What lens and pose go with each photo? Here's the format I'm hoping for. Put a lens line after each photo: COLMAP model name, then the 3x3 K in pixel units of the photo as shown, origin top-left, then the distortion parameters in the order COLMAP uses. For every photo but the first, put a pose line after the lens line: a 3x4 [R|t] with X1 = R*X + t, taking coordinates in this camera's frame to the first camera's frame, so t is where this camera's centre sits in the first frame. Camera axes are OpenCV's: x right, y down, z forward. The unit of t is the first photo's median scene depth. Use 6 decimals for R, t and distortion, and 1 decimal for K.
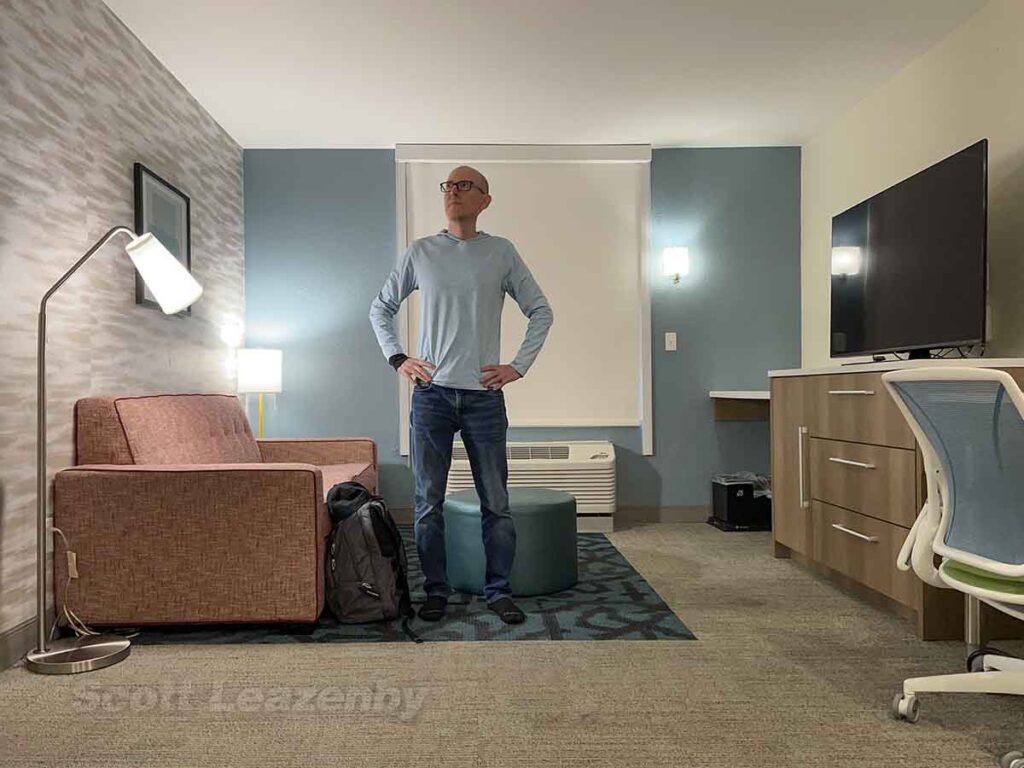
lens RADIAL K [[808.1, 0, 492.7], [0, 808.1, 396.9], [0, 0, 1]] dist [0.104996, -0.128287]
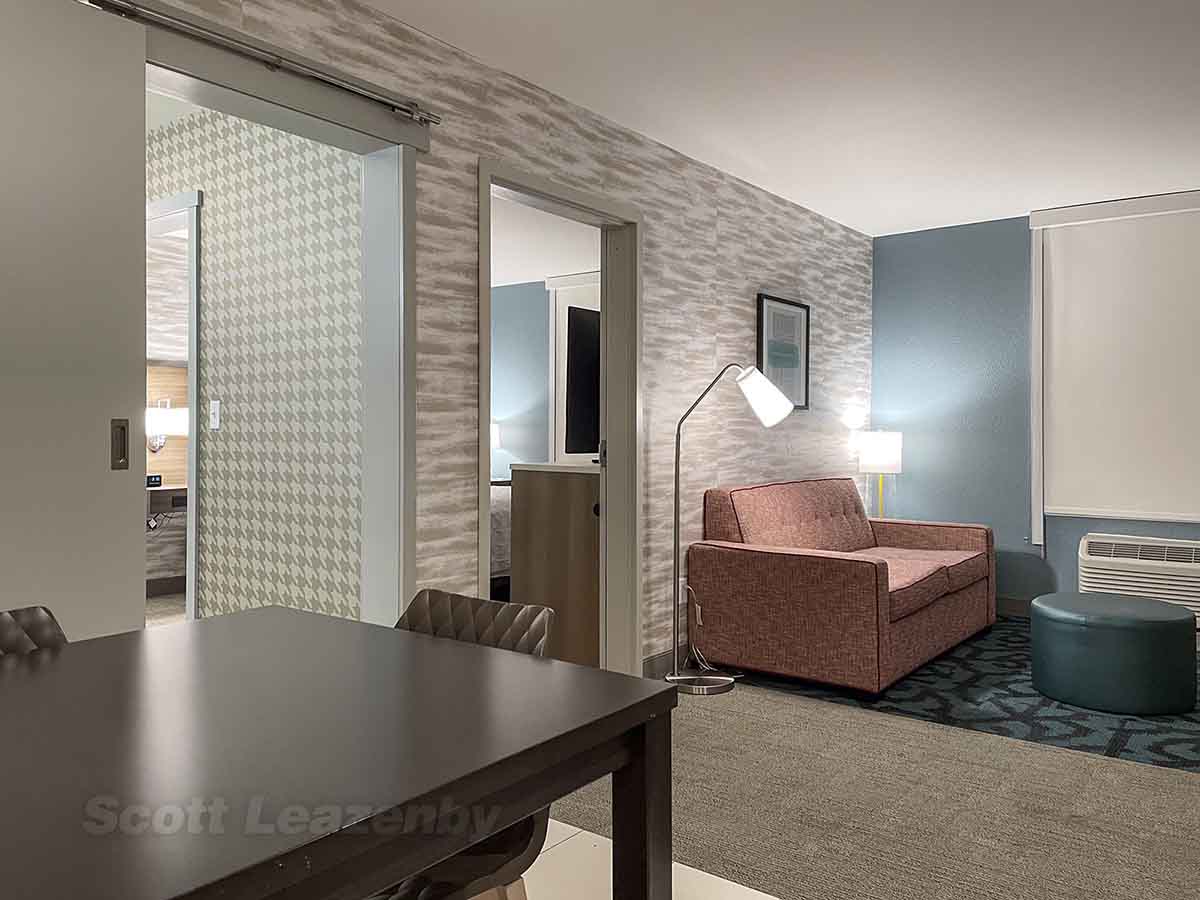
lens RADIAL K [[948.4, 0, 583.5], [0, 948.4, 431.8], [0, 0, 1]] dist [0.118561, -0.128080]
pose [[0.783843, 0.009521, -0.620886, 0.227548], [-0.010227, 0.999945, 0.002422, -0.072312], [0.620875, 0.004452, 0.783897, -0.253988]]
